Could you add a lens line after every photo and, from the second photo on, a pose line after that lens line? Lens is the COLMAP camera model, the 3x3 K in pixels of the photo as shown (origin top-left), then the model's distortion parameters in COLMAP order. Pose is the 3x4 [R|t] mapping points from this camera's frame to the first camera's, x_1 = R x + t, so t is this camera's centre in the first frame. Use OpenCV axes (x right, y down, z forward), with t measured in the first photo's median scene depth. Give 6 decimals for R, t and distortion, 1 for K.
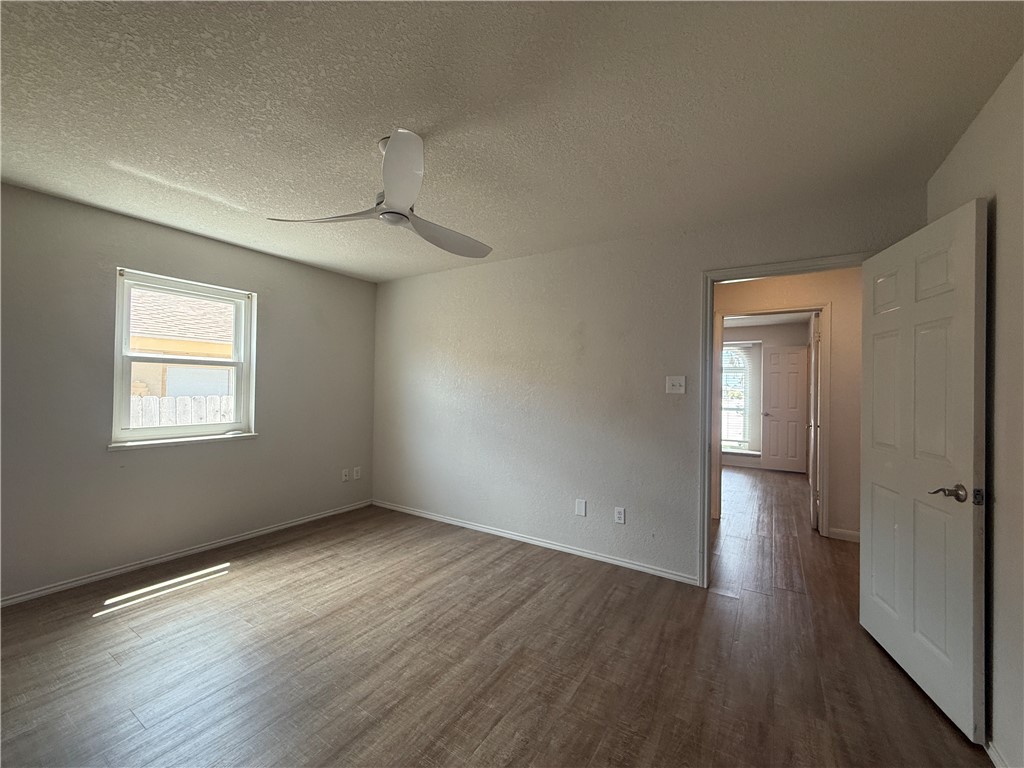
lens RADIAL K [[409.8, 0, 510.5], [0, 409.8, 379.8], [0, 0, 1]] dist [0.001039, 0.000095]
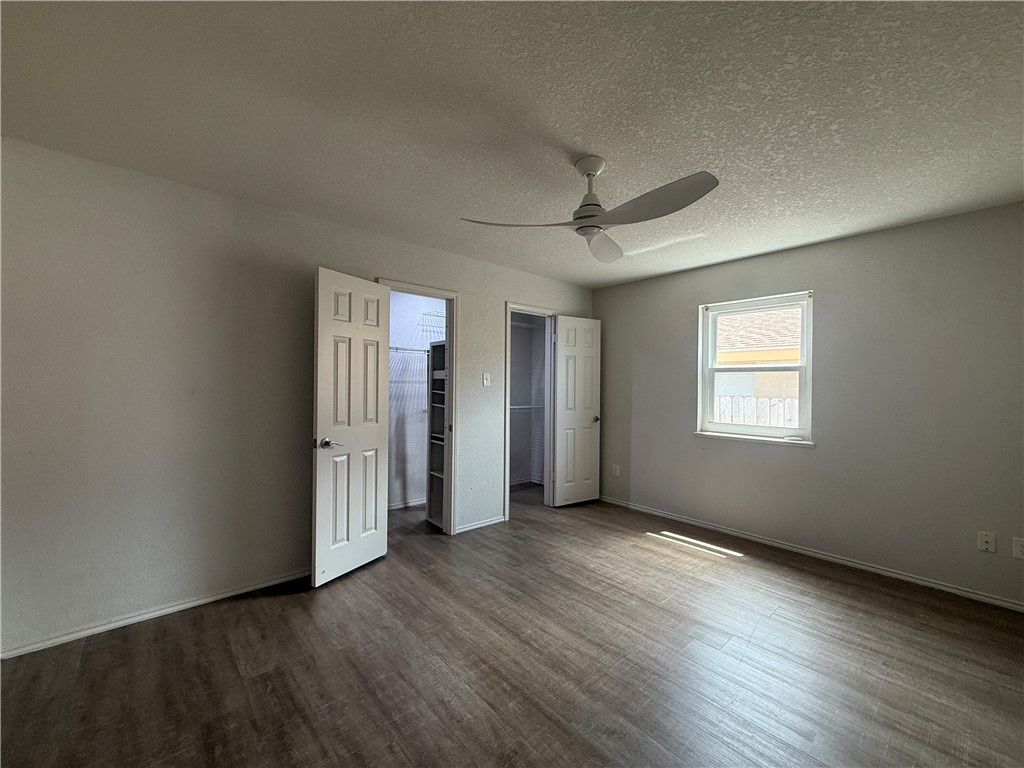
lens RADIAL K [[409.8, 0, 514.4], [0, 409.8, 379.5], [0, 0, 1]] dist [0.001039, 0.000095]
pose [[-0.269742, -0.033148, -0.962362, 0.531791], [0.001659, 0.999390, -0.034889, 0.024679], [0.962931, -0.011008, -0.269523, 0.732151]]
